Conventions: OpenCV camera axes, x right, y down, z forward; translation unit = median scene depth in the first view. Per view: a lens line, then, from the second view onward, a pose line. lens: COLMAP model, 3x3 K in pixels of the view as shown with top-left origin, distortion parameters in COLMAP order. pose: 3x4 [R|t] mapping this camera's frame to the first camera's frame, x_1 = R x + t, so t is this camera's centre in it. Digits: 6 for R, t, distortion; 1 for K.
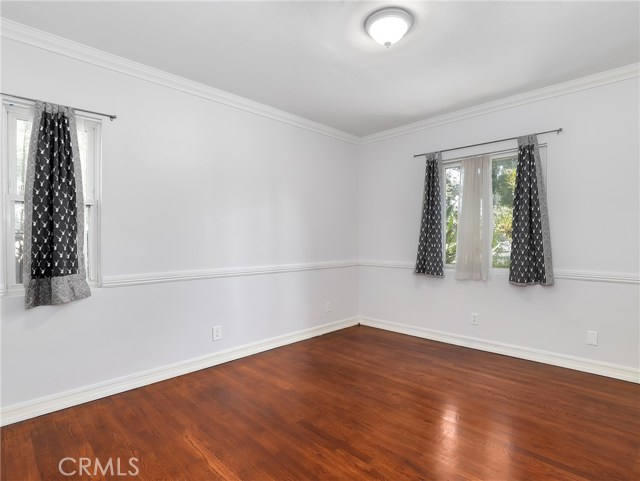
lens RADIAL K [[338.6, 0, 319.5], [0, 338.6, 239.2], [0, 0, 1]] dist [-0.013262, 0.000892]
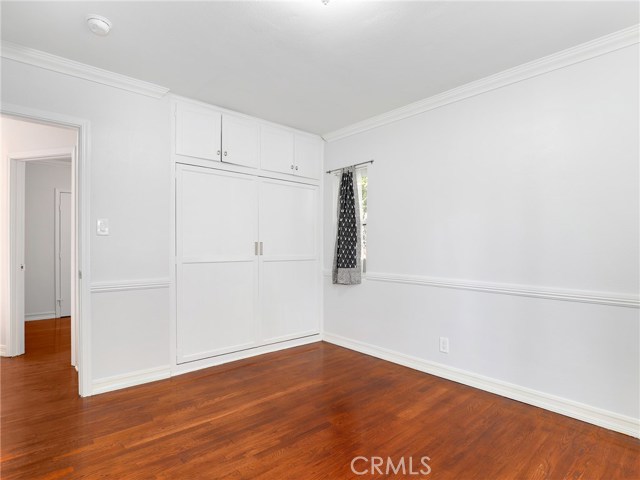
lens RADIAL K [[338.6, 0, 330.6], [0, 338.6, 246.6], [0, 0, 1]] dist [-0.013262, 0.000892]
pose [[-0.043807, -0.001229, -0.999039, 0.872598], [-0.009464, 0.999955, -0.000815, 0.002612], [0.998995, 0.009419, -0.043816, 0.936418]]
